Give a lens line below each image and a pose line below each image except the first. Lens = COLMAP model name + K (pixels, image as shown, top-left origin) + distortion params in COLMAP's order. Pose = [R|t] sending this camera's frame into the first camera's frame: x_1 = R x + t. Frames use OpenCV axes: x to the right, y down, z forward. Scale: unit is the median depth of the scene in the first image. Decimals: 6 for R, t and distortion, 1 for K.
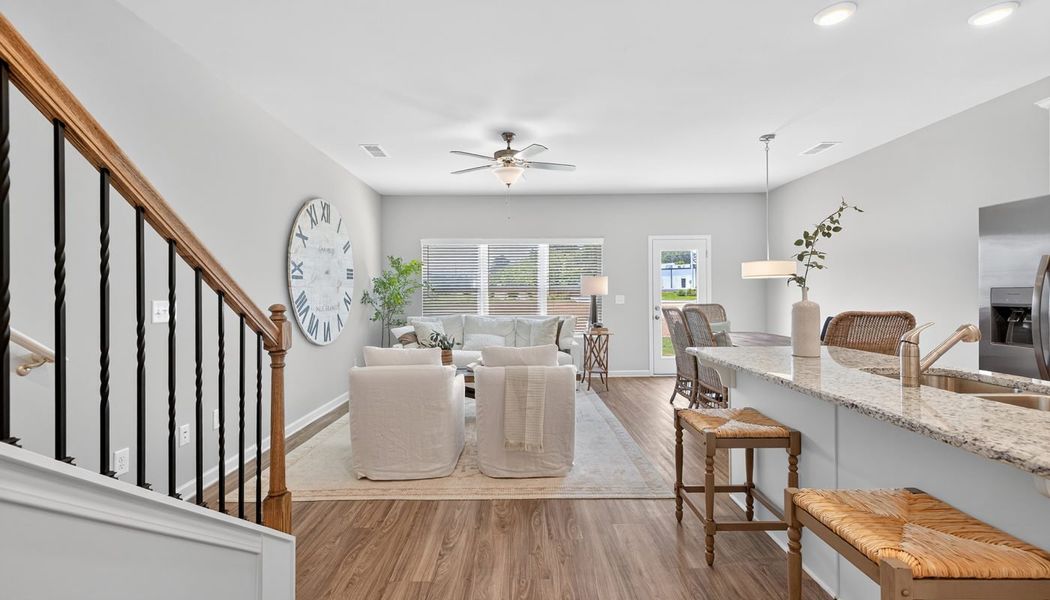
lens RADIAL K [[469.4, 0, 521.5], [0, 469.4, 299.3], [0, 0, 1]] dist [-0.000163, -0.000042]
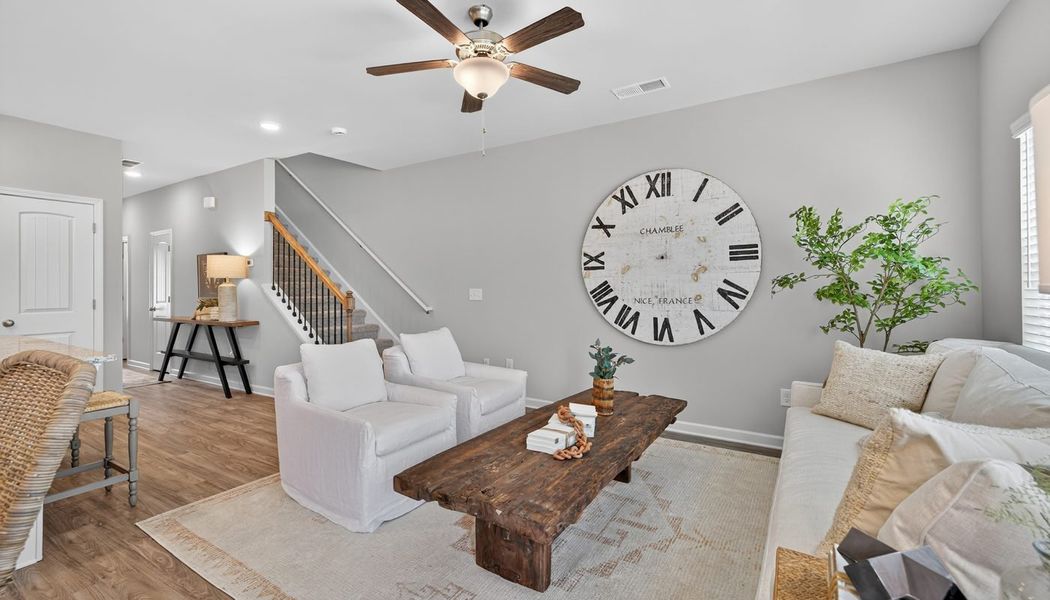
lens RADIAL K [[449.5, 0, 526.0], [0, 449.5, 291.2], [0, 0, 1]] dist [0.001078, 0.000210]
pose [[-0.535096, 0.004759, -0.844778, 0.525882], [0.001428, 0.999988, 0.004728, -0.001389], [0.844790, 0.001323, -0.535096, 1.683134]]
